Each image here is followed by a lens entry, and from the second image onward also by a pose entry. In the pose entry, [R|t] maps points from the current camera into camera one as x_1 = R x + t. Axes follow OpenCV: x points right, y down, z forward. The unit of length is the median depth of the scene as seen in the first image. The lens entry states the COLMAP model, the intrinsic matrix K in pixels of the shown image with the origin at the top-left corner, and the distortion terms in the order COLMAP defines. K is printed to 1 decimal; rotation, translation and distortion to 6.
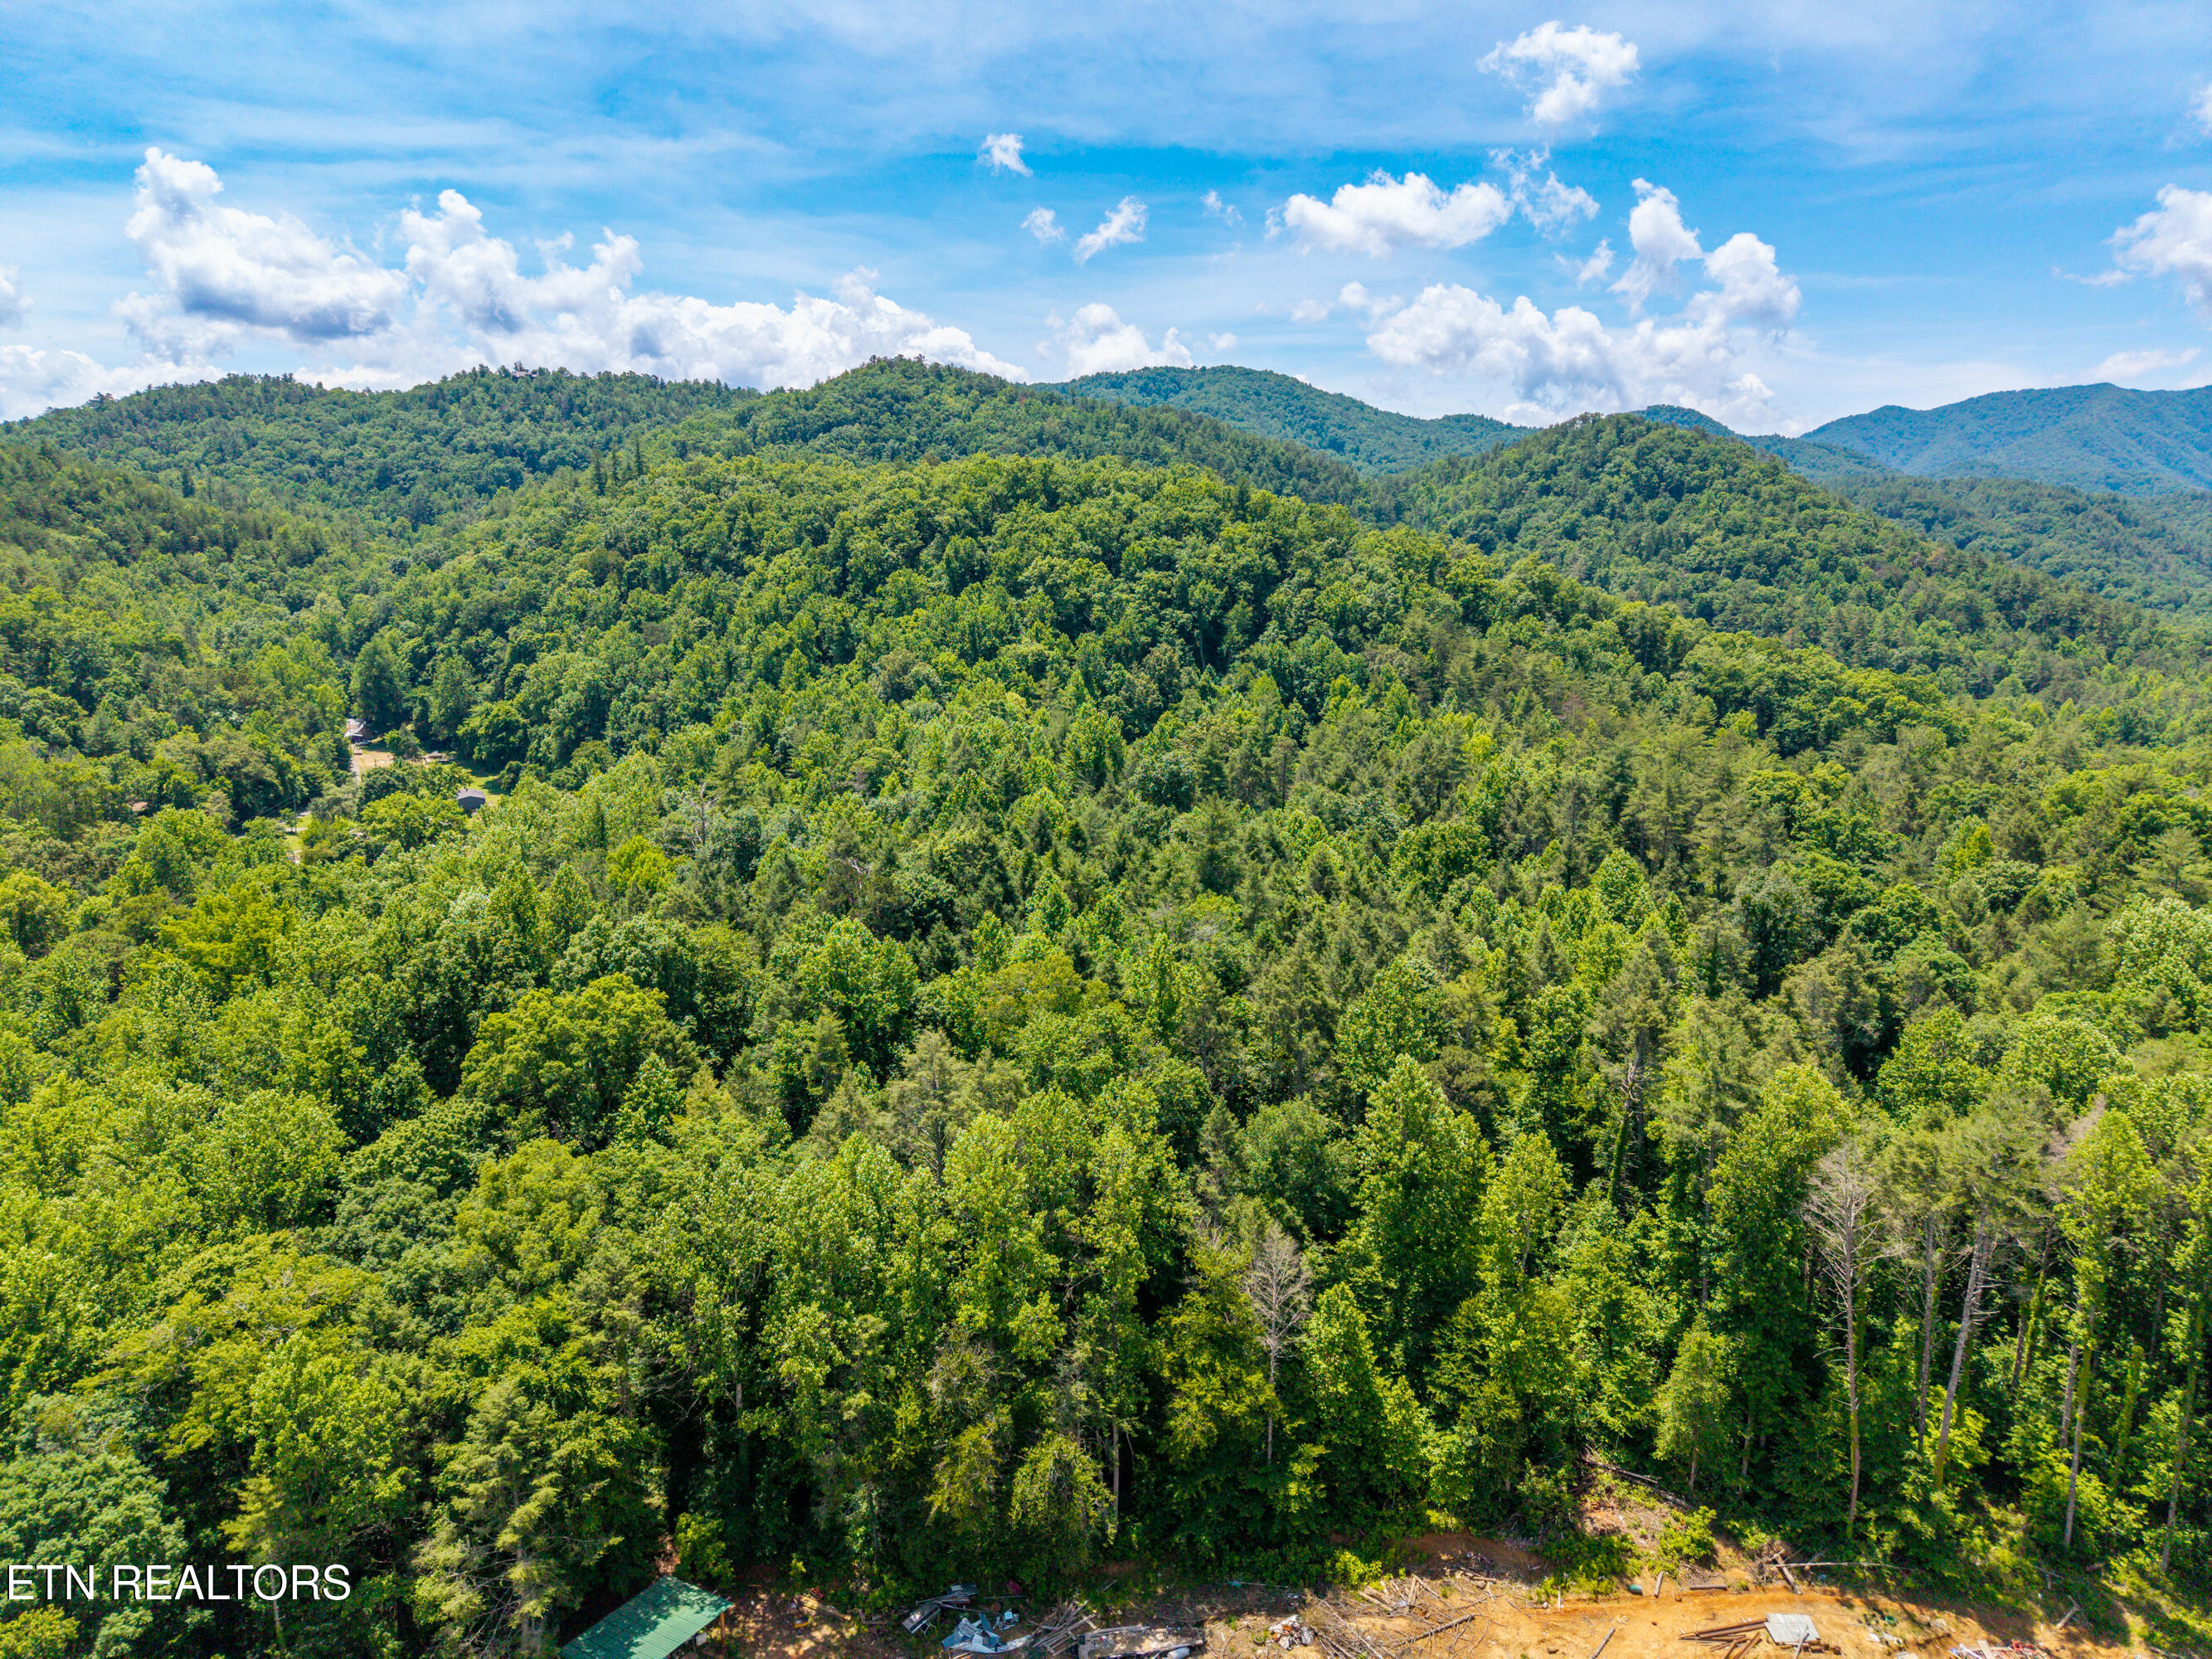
lens RADIAL K [[1473.2, 0, 1110.9], [0, 1473.2, 839.2], [0, 0, 1]] dist [0.023238, -0.022949]
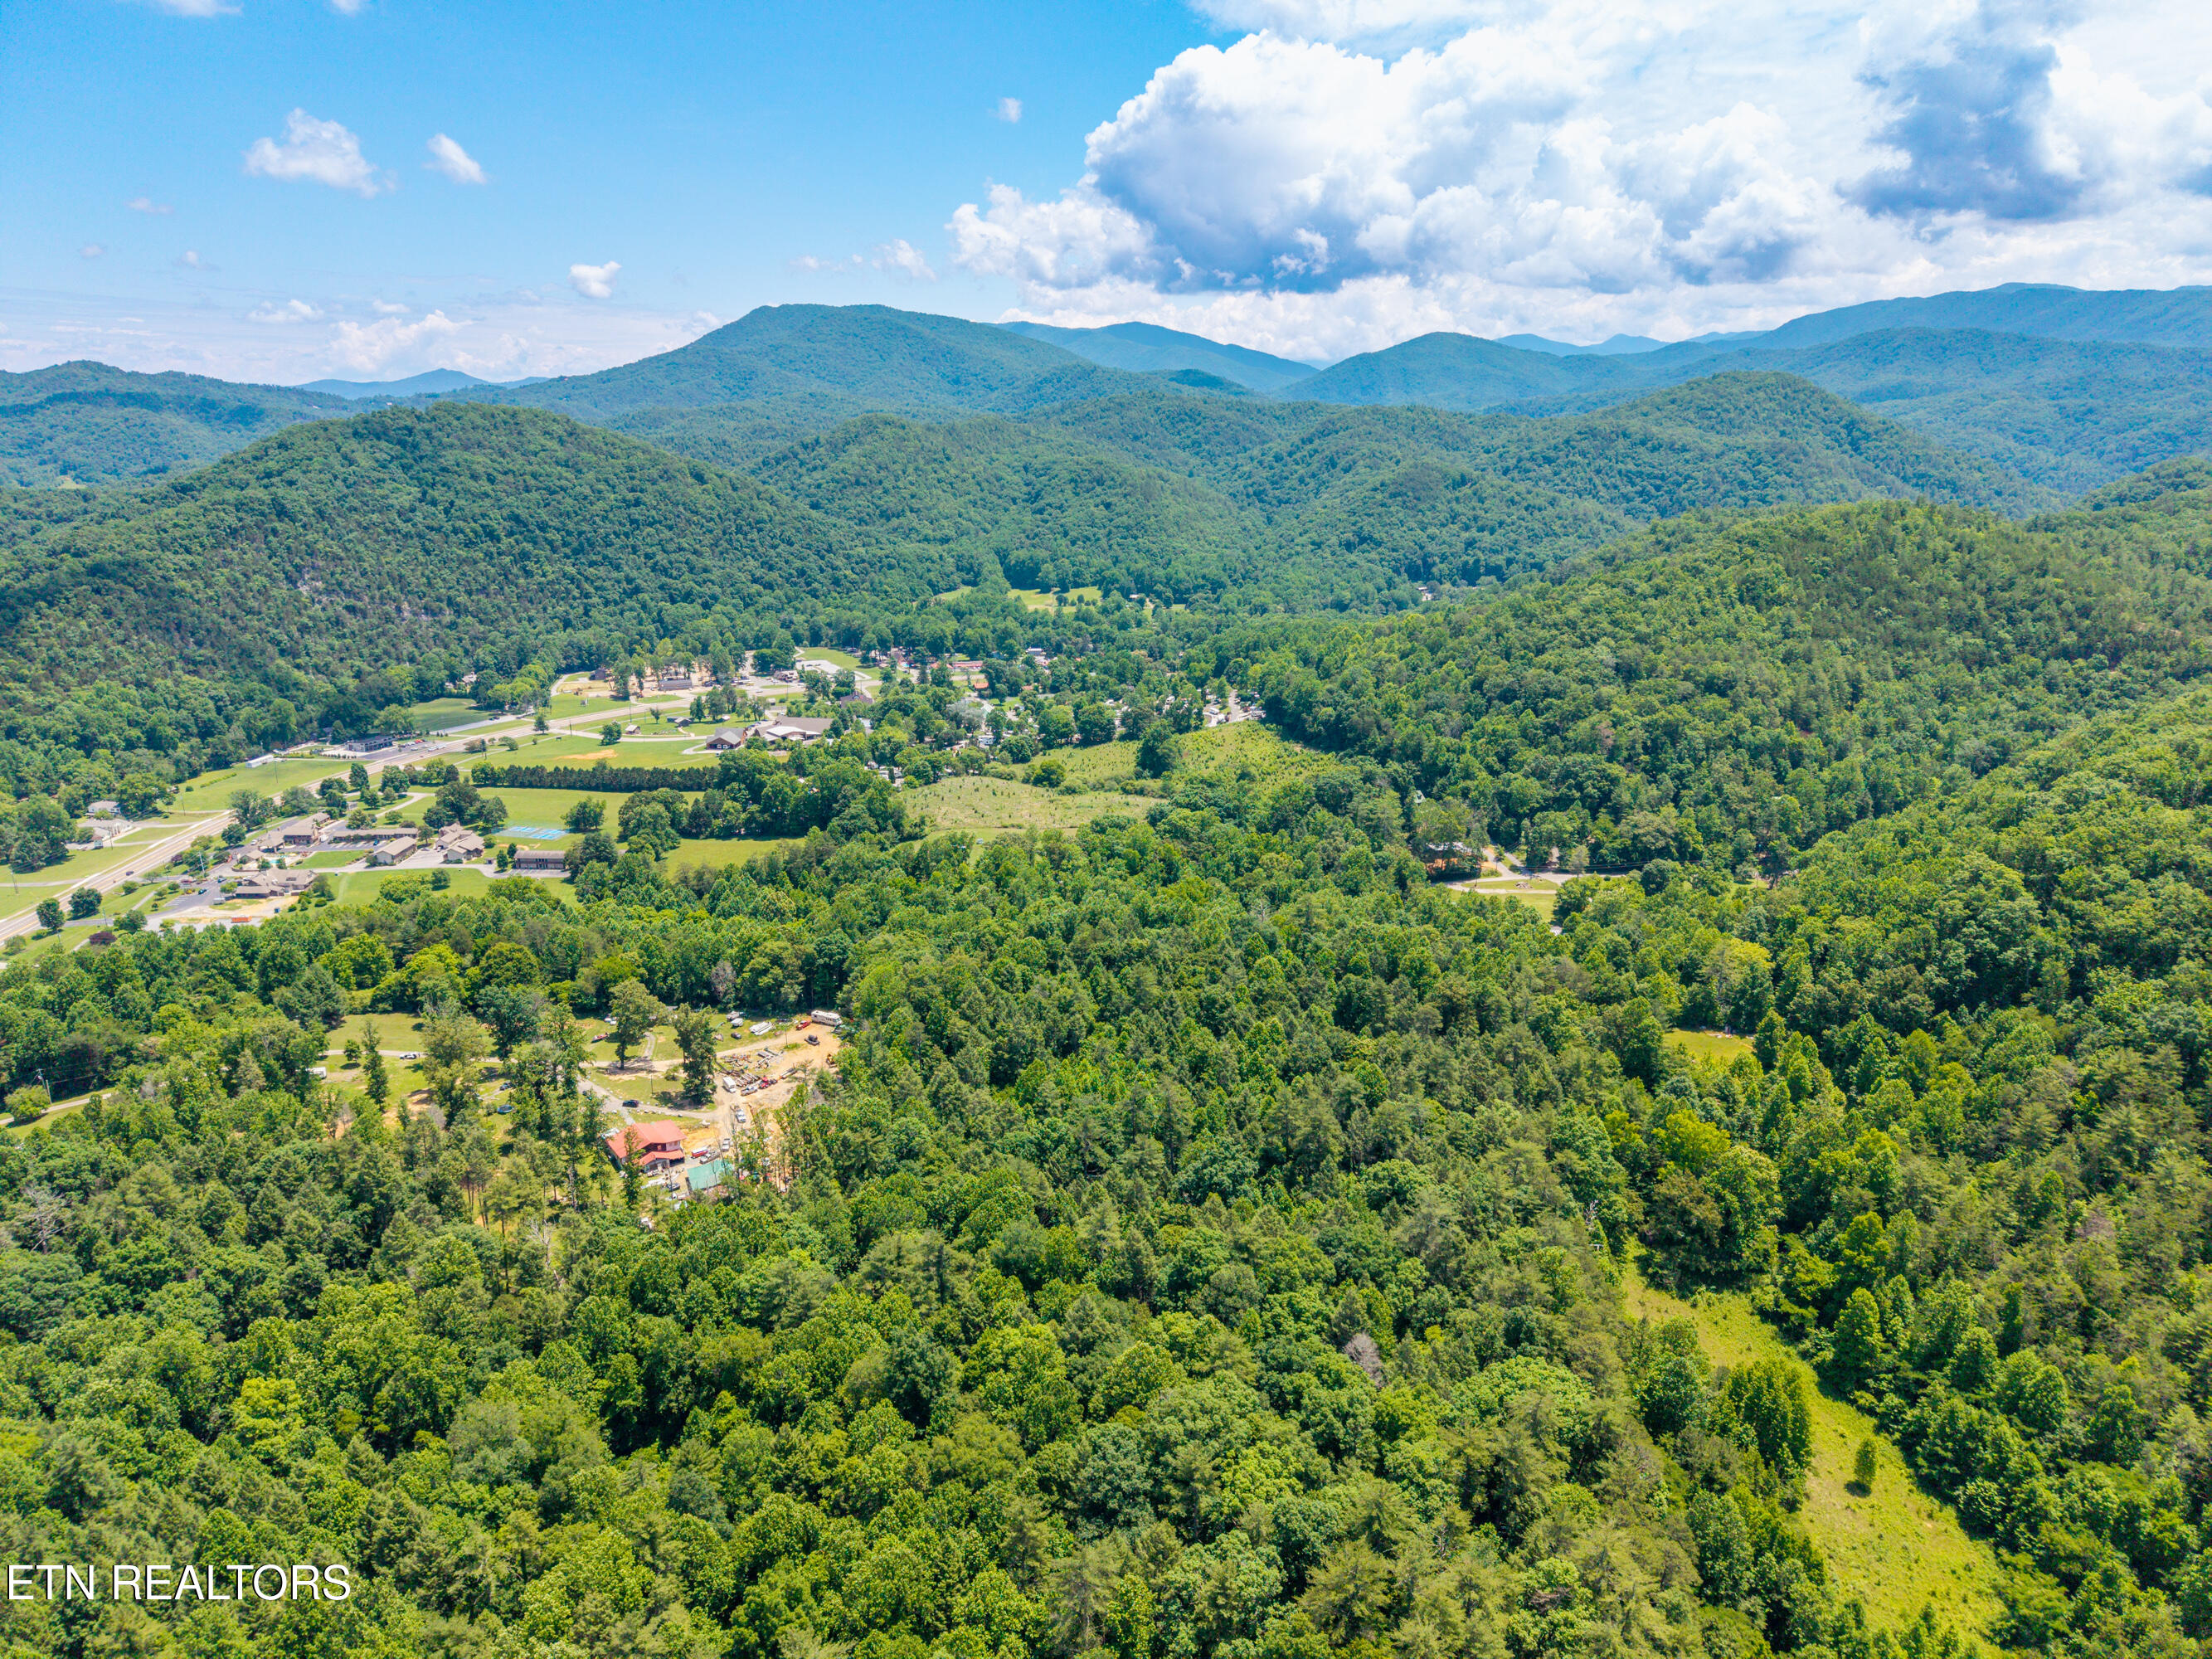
lens RADIAL K [[1473.2, 0, 1114.4], [0, 1473.2, 858.7], [0, 0, 1]] dist [0.023238, -0.022949]
pose [[-0.093370, 0.283958, -0.954280, 0.996758], [-0.183849, 0.937067, 0.296824, -0.387513], [0.978510, 0.203158, -0.035289, 0.462798]]
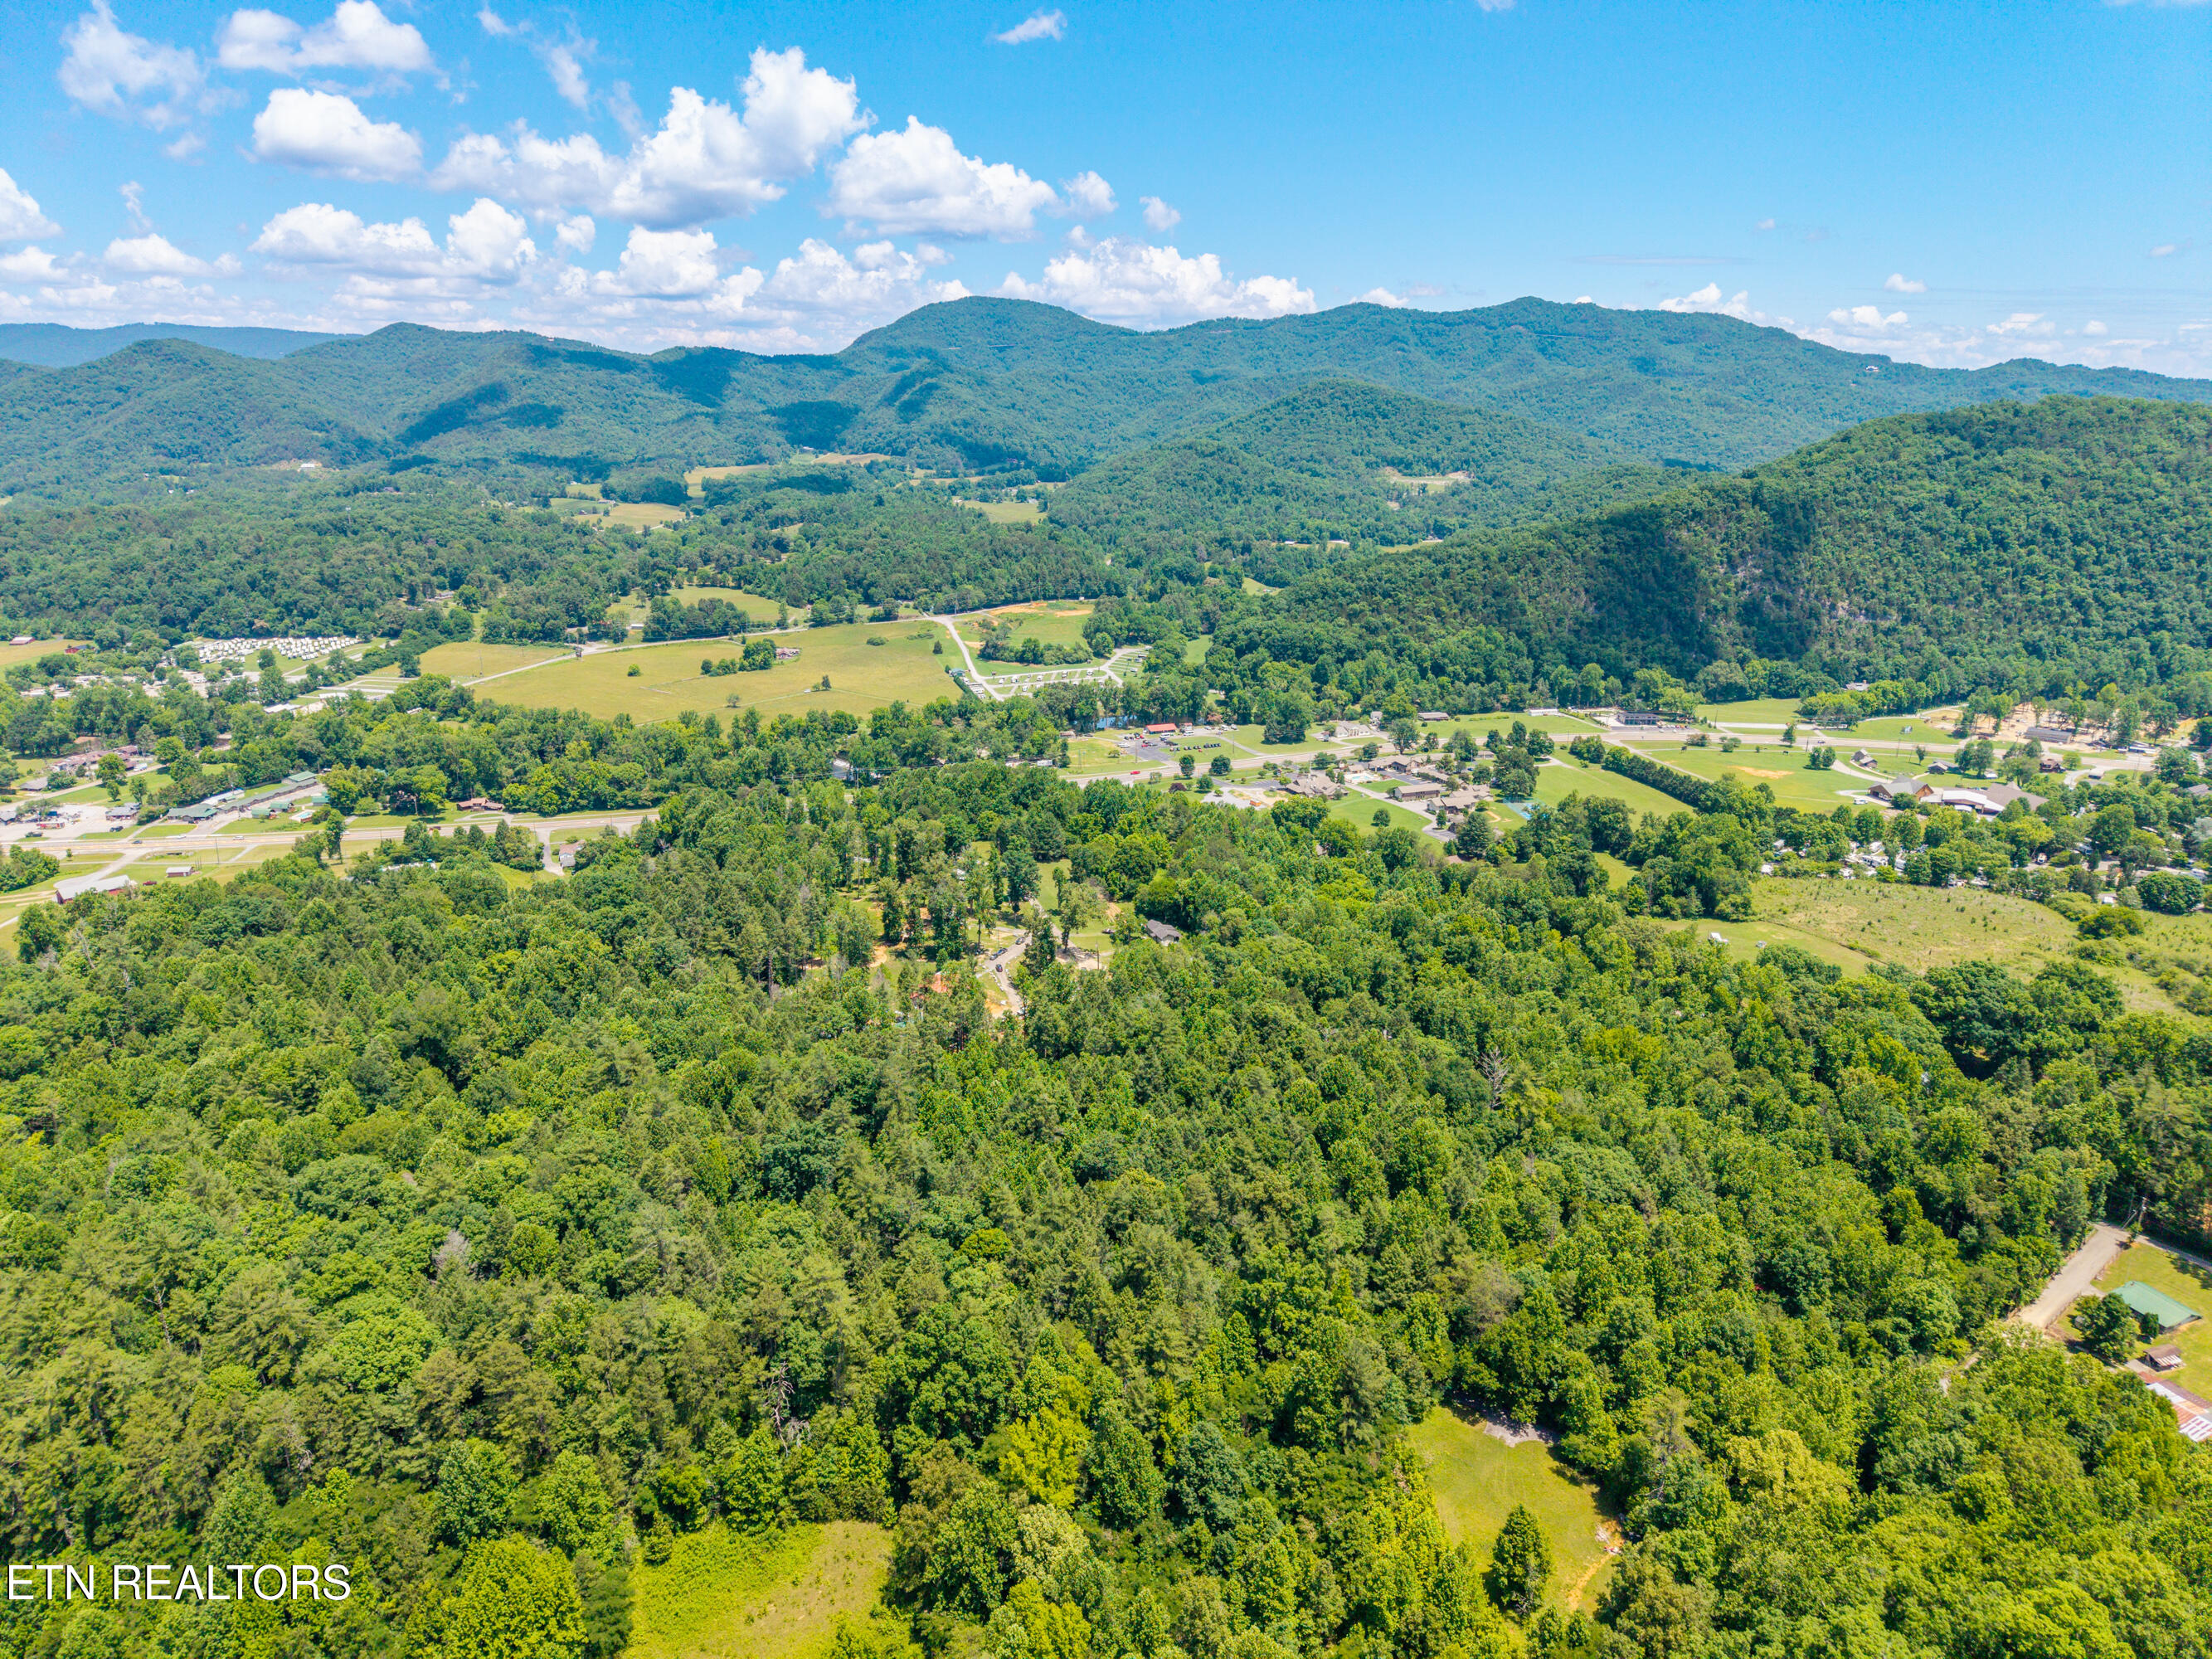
lens RADIAL K [[1473.2, 0, 1112.4], [0, 1473.2, 853.4], [0, 0, 1]] dist [0.023238, -0.022949]
pose [[-0.960559, 0.071434, -0.268745, 0.304441], [-0.060649, 0.889358, 0.453172, -0.518130], [0.271382, 0.451597, -0.849948, 1.189822]]
